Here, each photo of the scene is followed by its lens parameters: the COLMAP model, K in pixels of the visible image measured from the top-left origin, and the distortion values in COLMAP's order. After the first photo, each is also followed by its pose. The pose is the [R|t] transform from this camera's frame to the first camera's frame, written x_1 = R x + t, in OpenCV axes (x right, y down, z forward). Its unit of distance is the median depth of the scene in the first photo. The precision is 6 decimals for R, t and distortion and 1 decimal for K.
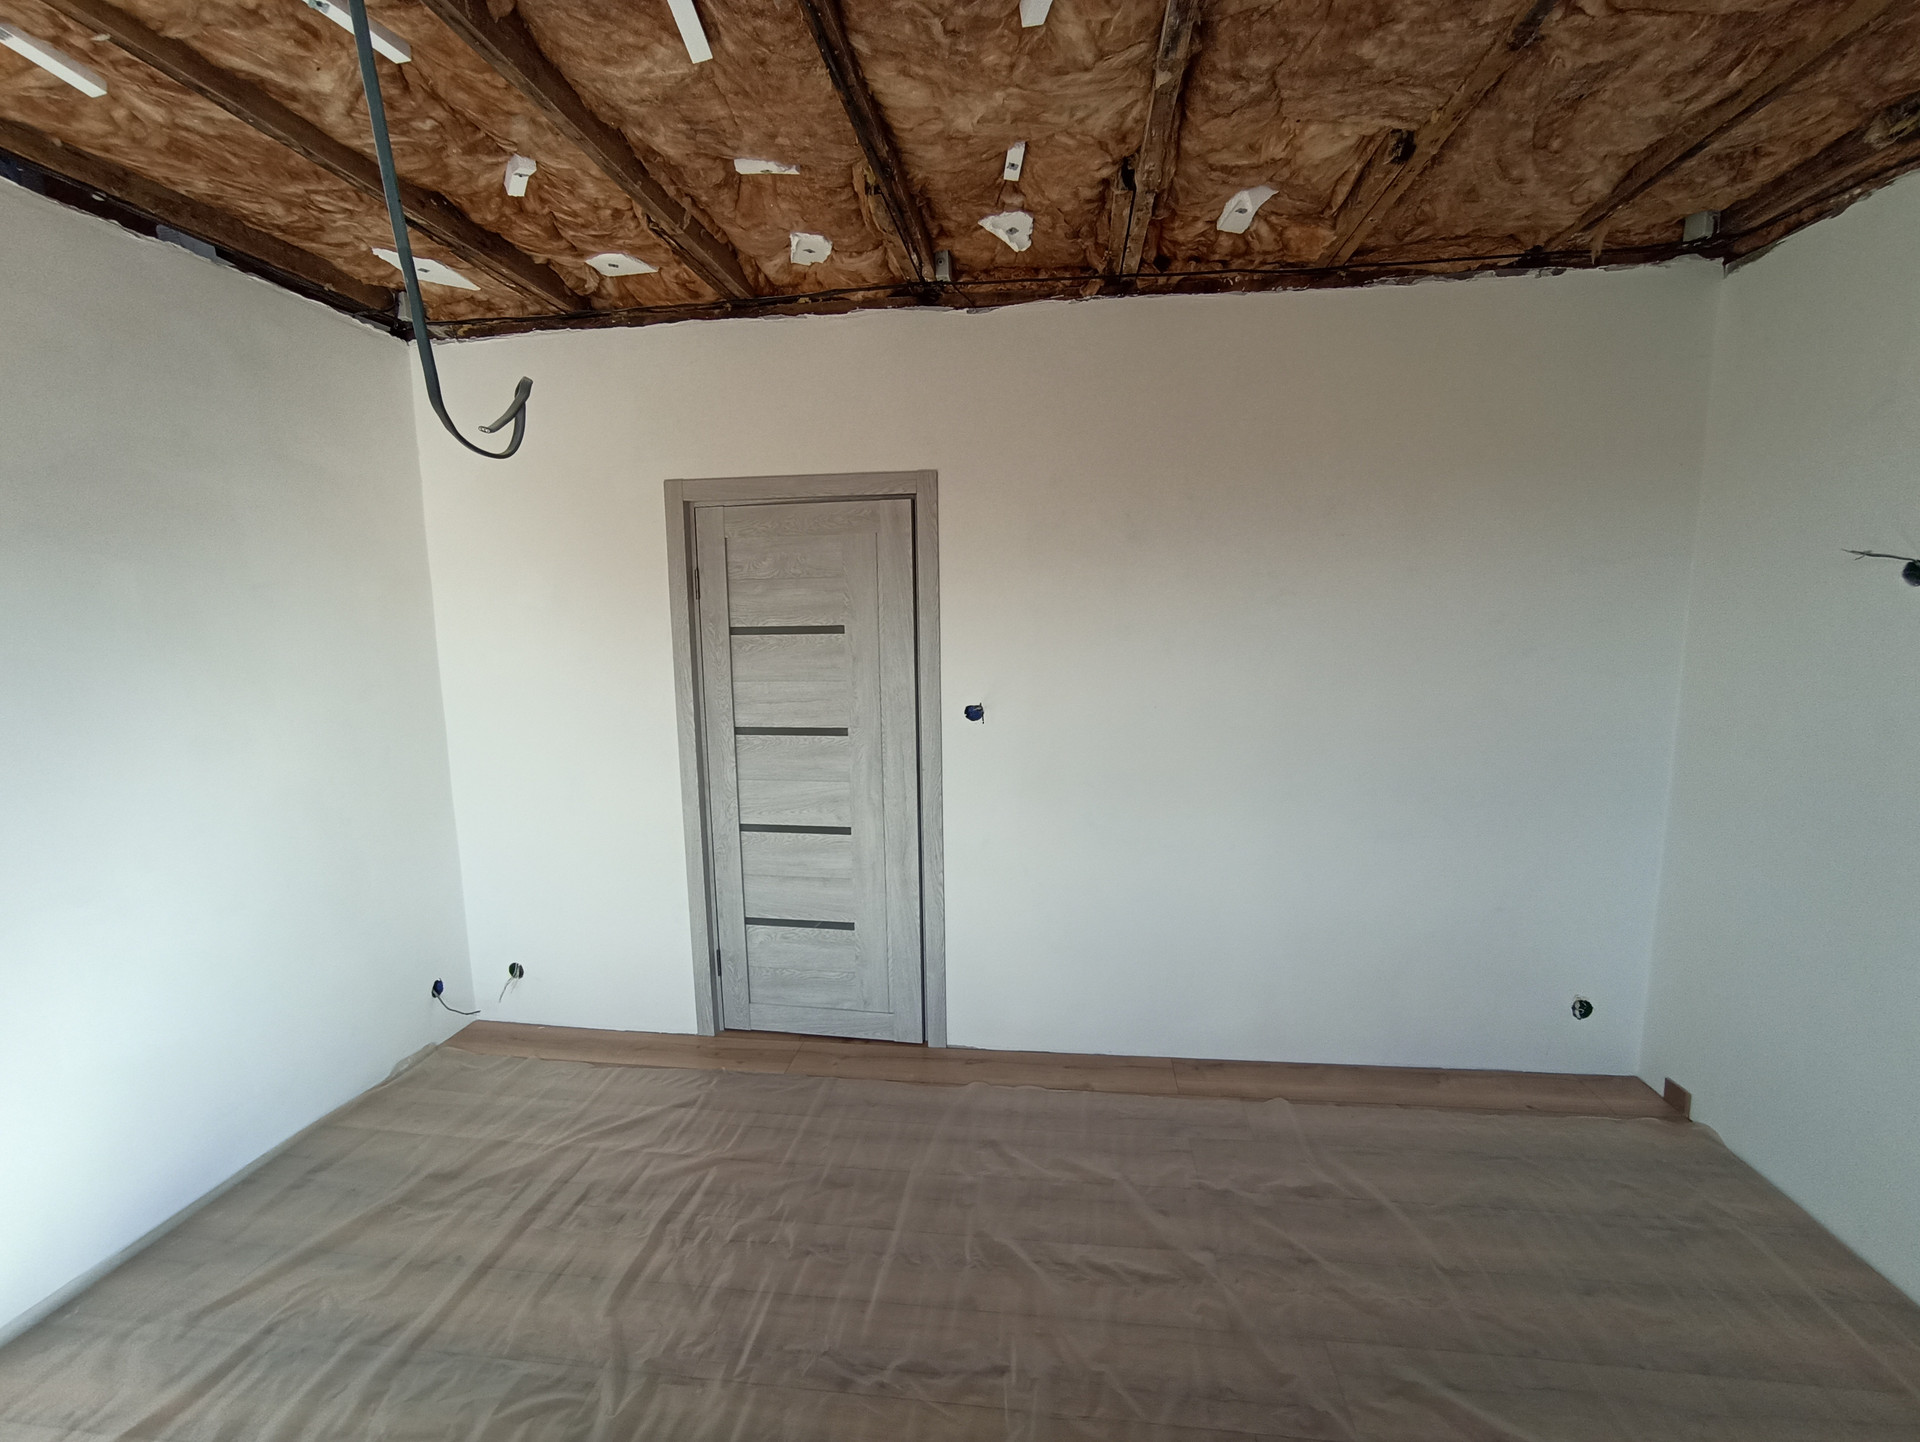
lens RADIAL K [[831.9, 0, 966.8], [0, 831.9, 722.6], [0, 0, 1]] dist [-0.019019, 0.011560]
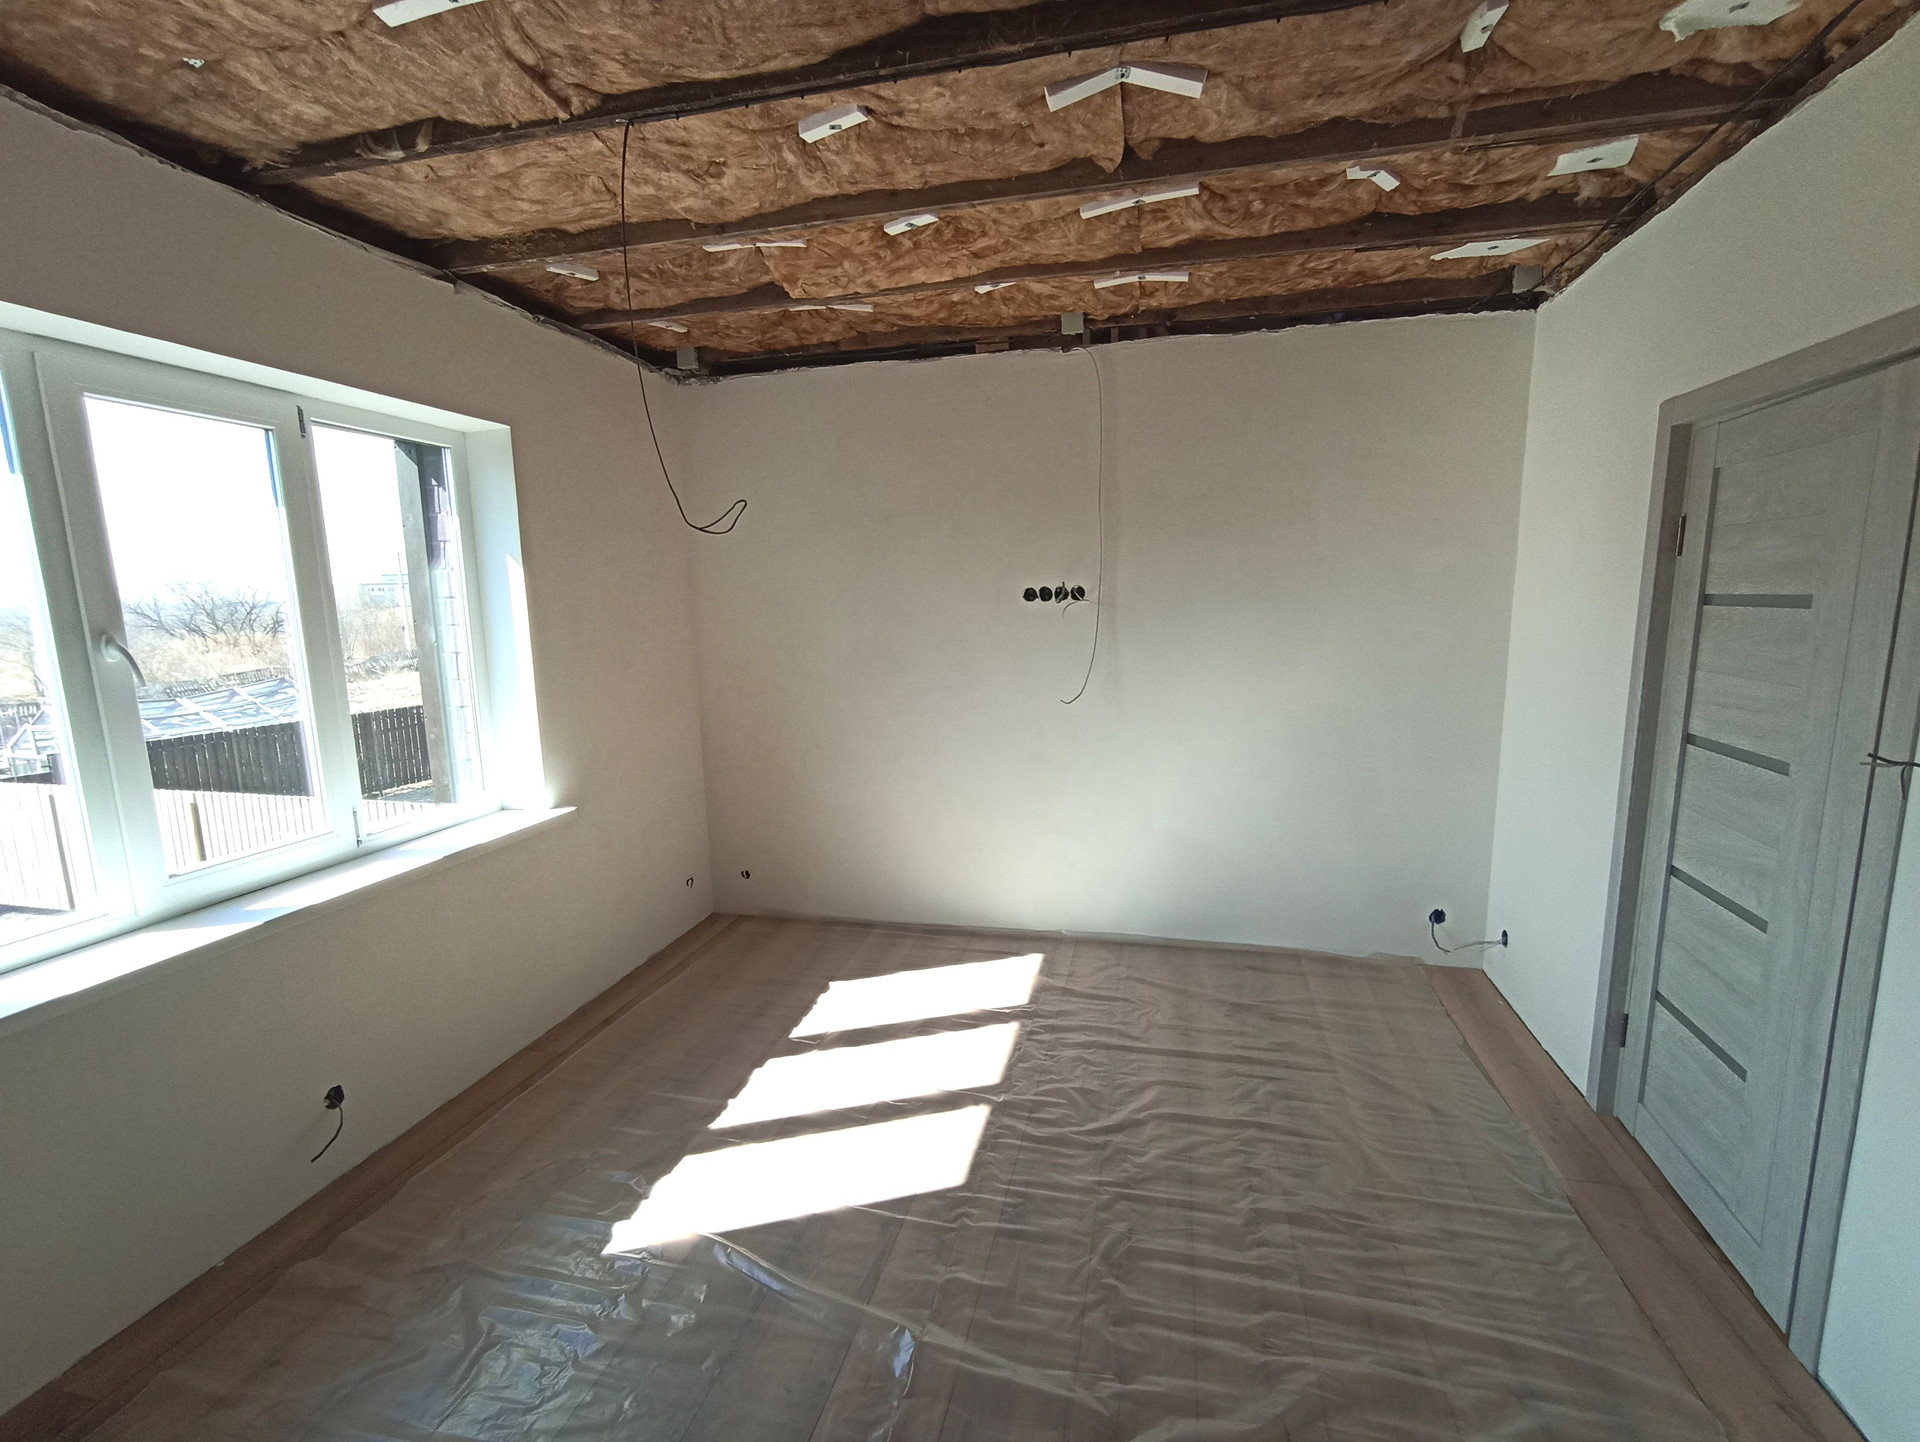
lens RADIAL K [[831.9, 0, 966.8], [0, 831.9, 722.6], [0, 0, 1]] dist [-0.019019, 0.011560]
pose [[-0.067864, 0.170395, -0.983036, 0.534729], [-0.114999, 0.977404, 0.177358, -0.067378], [0.991045, 0.125085, -0.046735, 0.470158]]
